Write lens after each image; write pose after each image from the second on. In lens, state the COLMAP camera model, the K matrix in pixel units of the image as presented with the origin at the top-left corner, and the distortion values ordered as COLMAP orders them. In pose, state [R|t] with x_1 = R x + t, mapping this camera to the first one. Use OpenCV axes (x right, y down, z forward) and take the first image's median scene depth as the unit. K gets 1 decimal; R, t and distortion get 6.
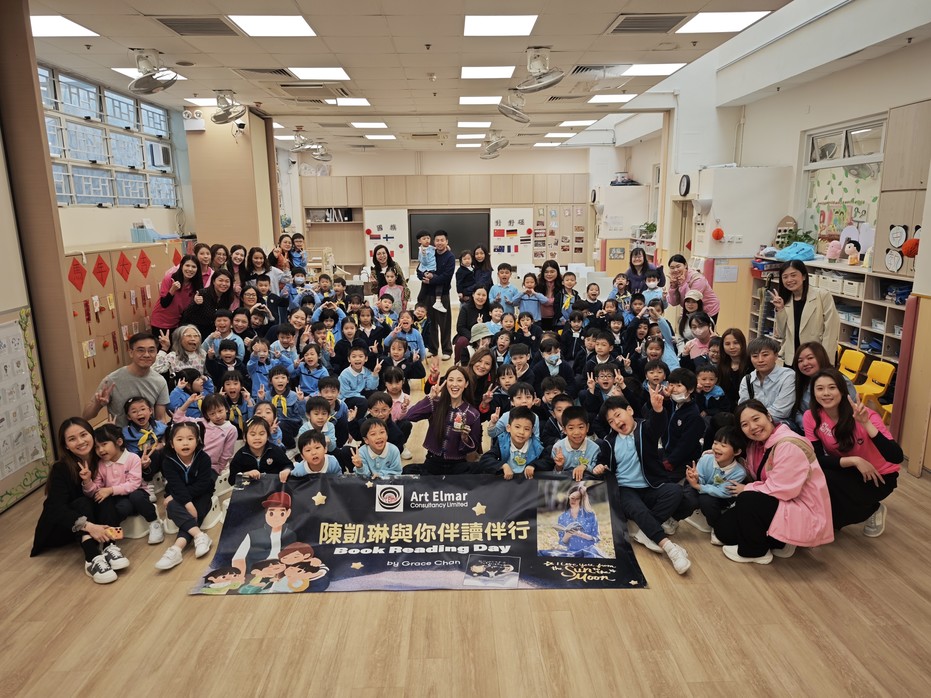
lens RADIAL K [[639.5, 0, 463.3], [0, 639.5, 346.2], [0, 0, 1]] dist [0.009411, 0.001480]
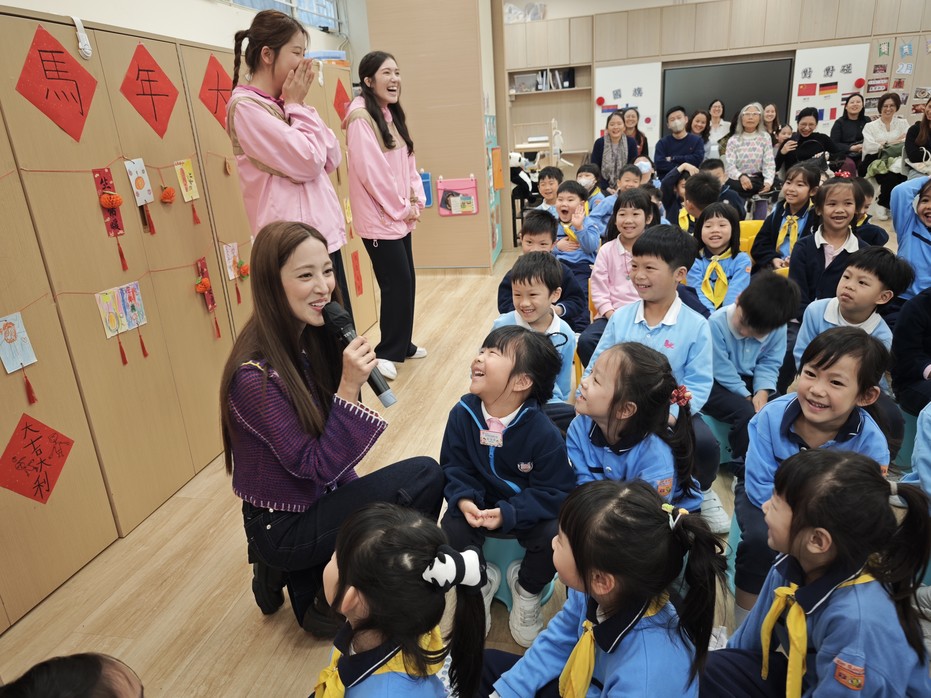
lens RADIAL K [[639.5, 0, 467.5], [0, 639.5, 348.8], [0, 0, 1]] dist [0.009411, 0.001480]
pose [[0.972689, 0.023213, -0.230948, -0.121467], [0.007835, 0.991136, 0.132623, -0.007751], [0.231980, -0.130810, 0.963885, 0.270266]]
